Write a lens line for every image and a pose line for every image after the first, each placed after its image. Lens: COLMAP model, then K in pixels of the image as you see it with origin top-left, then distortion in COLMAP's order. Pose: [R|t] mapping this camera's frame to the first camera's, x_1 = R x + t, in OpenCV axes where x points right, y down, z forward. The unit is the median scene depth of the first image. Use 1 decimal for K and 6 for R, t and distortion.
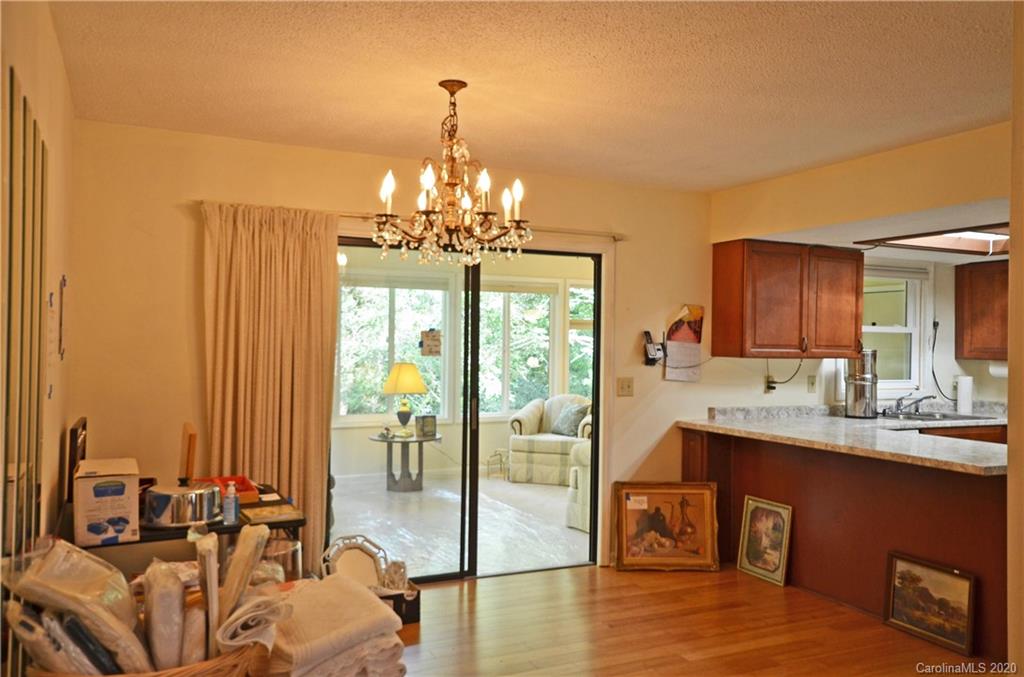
lens RADIAL K [[790.8, 0, 510.6], [0, 790.8, 338.5], [0, 0, 1]] dist [0.004252, 0.016182]
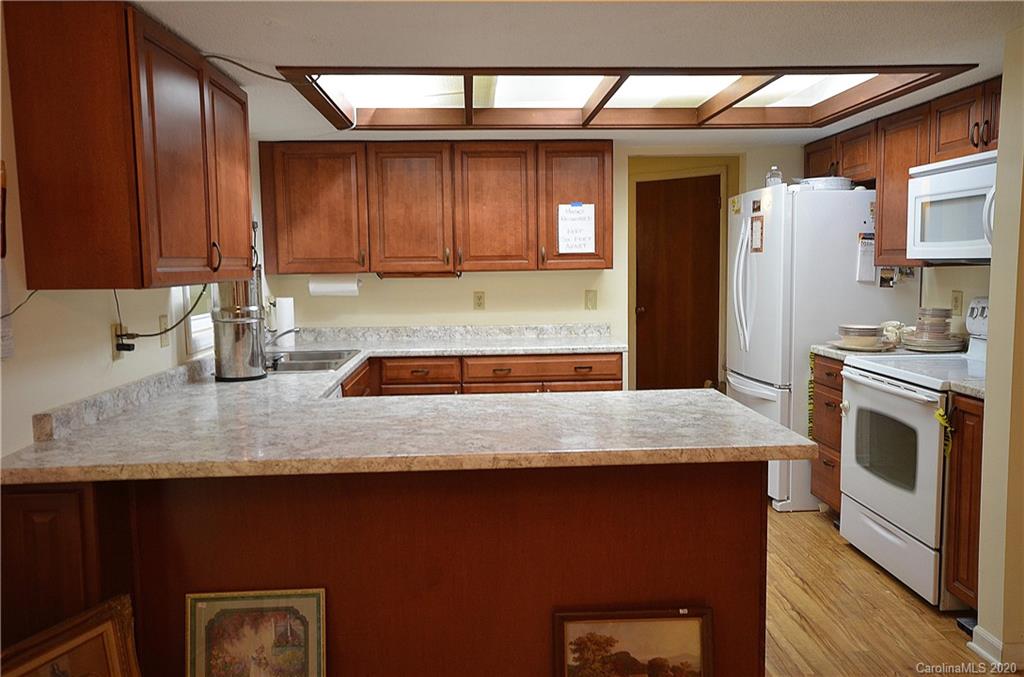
lens RADIAL K [[790.8, 0, 513.0], [0, 790.8, 341.2], [0, 0, 1]] dist [0.004252, 0.016182]
pose [[0.376580, -0.114165, 0.919323, -0.031525], [0.012276, 0.992905, 0.118274, 0.004669], [-0.926303, -0.033254, 0.375310, 0.702175]]
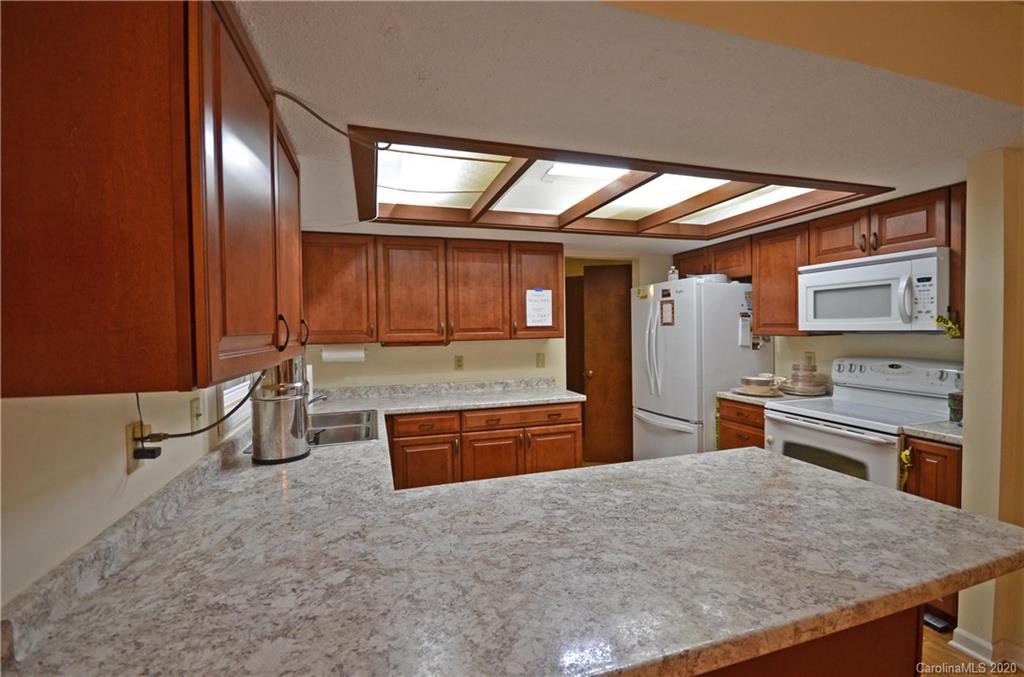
lens RADIAL K [[447.6, 0, 515.1], [0, 447.6, 339.3], [0, 0, 1]] dist [-0.007245, -0.002159]
pose [[0.128376, -0.042838, 0.990800, 0.178020], [0.010057, 0.999072, 0.041893, 0.003397], [-0.991675, 0.004586, 0.128688, 0.947055]]
